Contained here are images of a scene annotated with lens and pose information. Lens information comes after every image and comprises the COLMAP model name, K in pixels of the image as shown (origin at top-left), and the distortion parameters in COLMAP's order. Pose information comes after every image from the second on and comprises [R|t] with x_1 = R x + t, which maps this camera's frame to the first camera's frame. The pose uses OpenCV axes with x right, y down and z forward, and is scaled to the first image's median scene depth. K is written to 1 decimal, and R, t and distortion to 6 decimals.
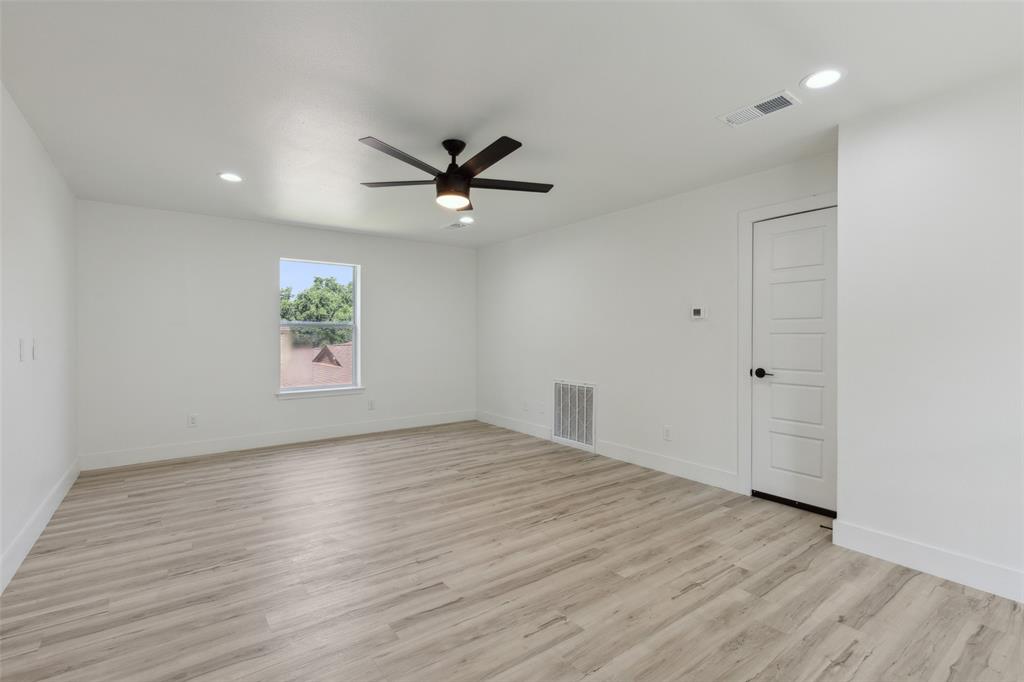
lens RADIAL K [[473.7, 0, 507.2], [0, 473.7, 339.3], [0, 0, 1]] dist [0.001729, 0.000212]
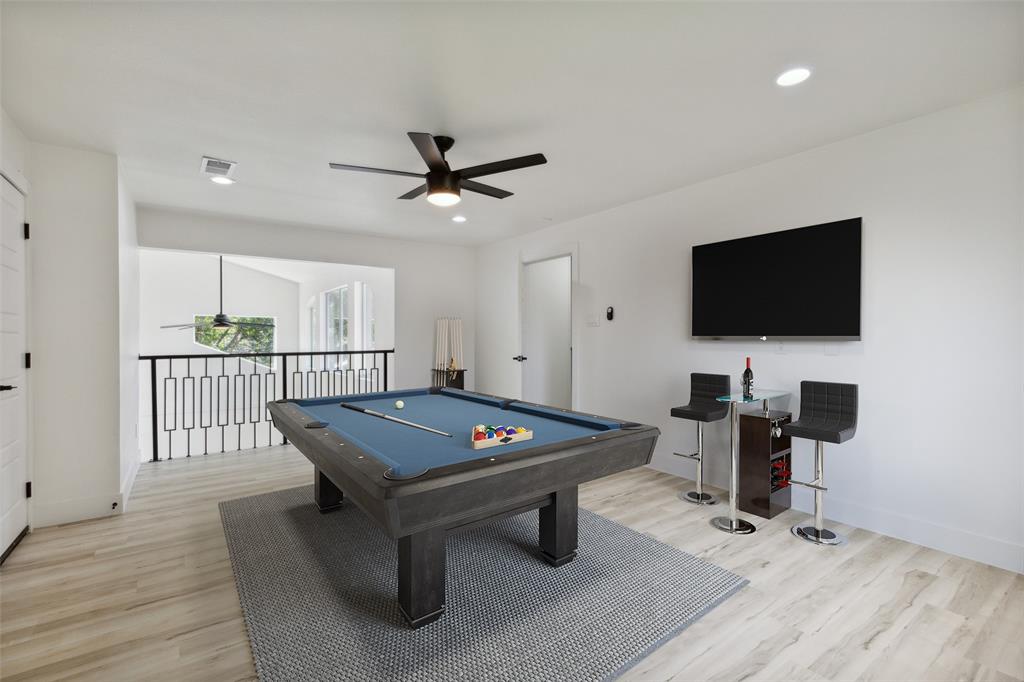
lens RADIAL K [[473.7, 0, 507.2], [0, 473.7, 339.3], [0, 0, 1]] dist [0.001729, 0.000212]
pose [[-0.999882, 0.003848, 0.014885, -0.247328], [0.003918, 0.999981, 0.004703, -0.001409], [-0.014867, 0.004761, -0.999878, 1.884458]]
